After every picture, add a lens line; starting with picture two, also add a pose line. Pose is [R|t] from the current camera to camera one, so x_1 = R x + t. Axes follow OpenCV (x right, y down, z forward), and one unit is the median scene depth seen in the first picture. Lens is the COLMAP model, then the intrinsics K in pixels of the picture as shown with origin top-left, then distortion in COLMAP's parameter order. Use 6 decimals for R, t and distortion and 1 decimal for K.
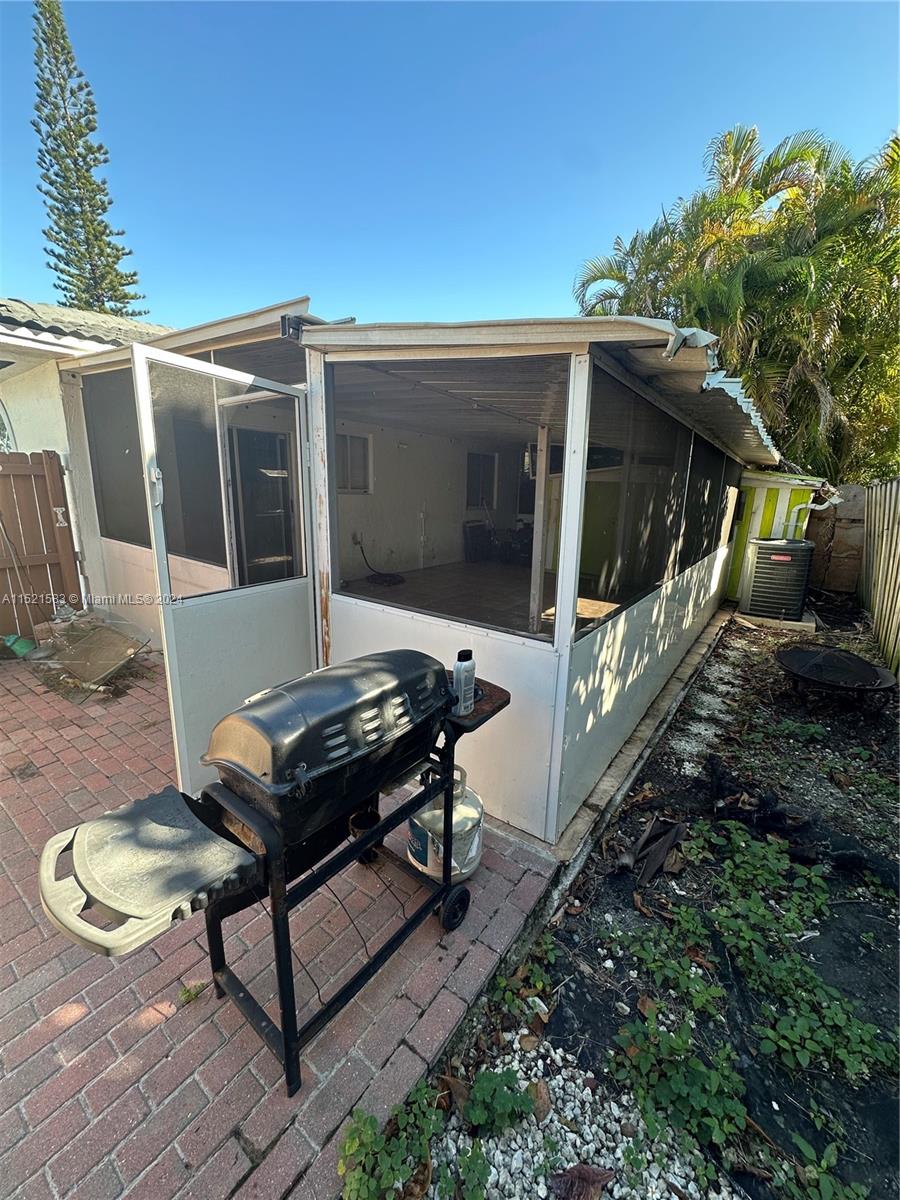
lens RADIAL K [[477.2, 0, 450.4], [0, 477.2, 598.8], [0, 0, 1]] dist [-0.000073, 0.000178]
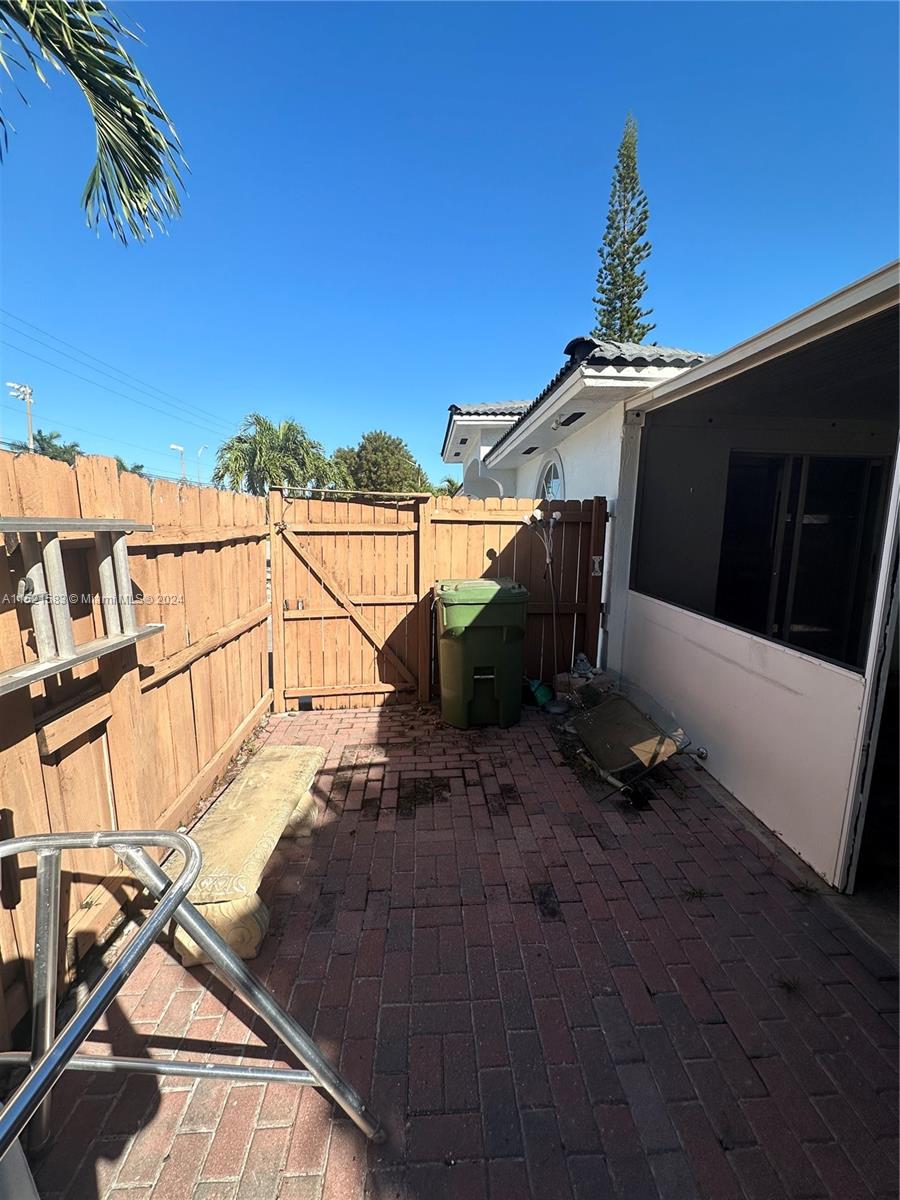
lens RADIAL K [[483.1, 0, 455.1], [0, 483.1, 599.1], [0, 0, 1]] dist [-0.001215, 0.000052]
pose [[0.634057, 0.103307, -0.766354, -0.262991], [-0.179097, 0.983708, -0.015573, -0.042917], [0.752260, 0.147126, 0.642229, 0.193974]]
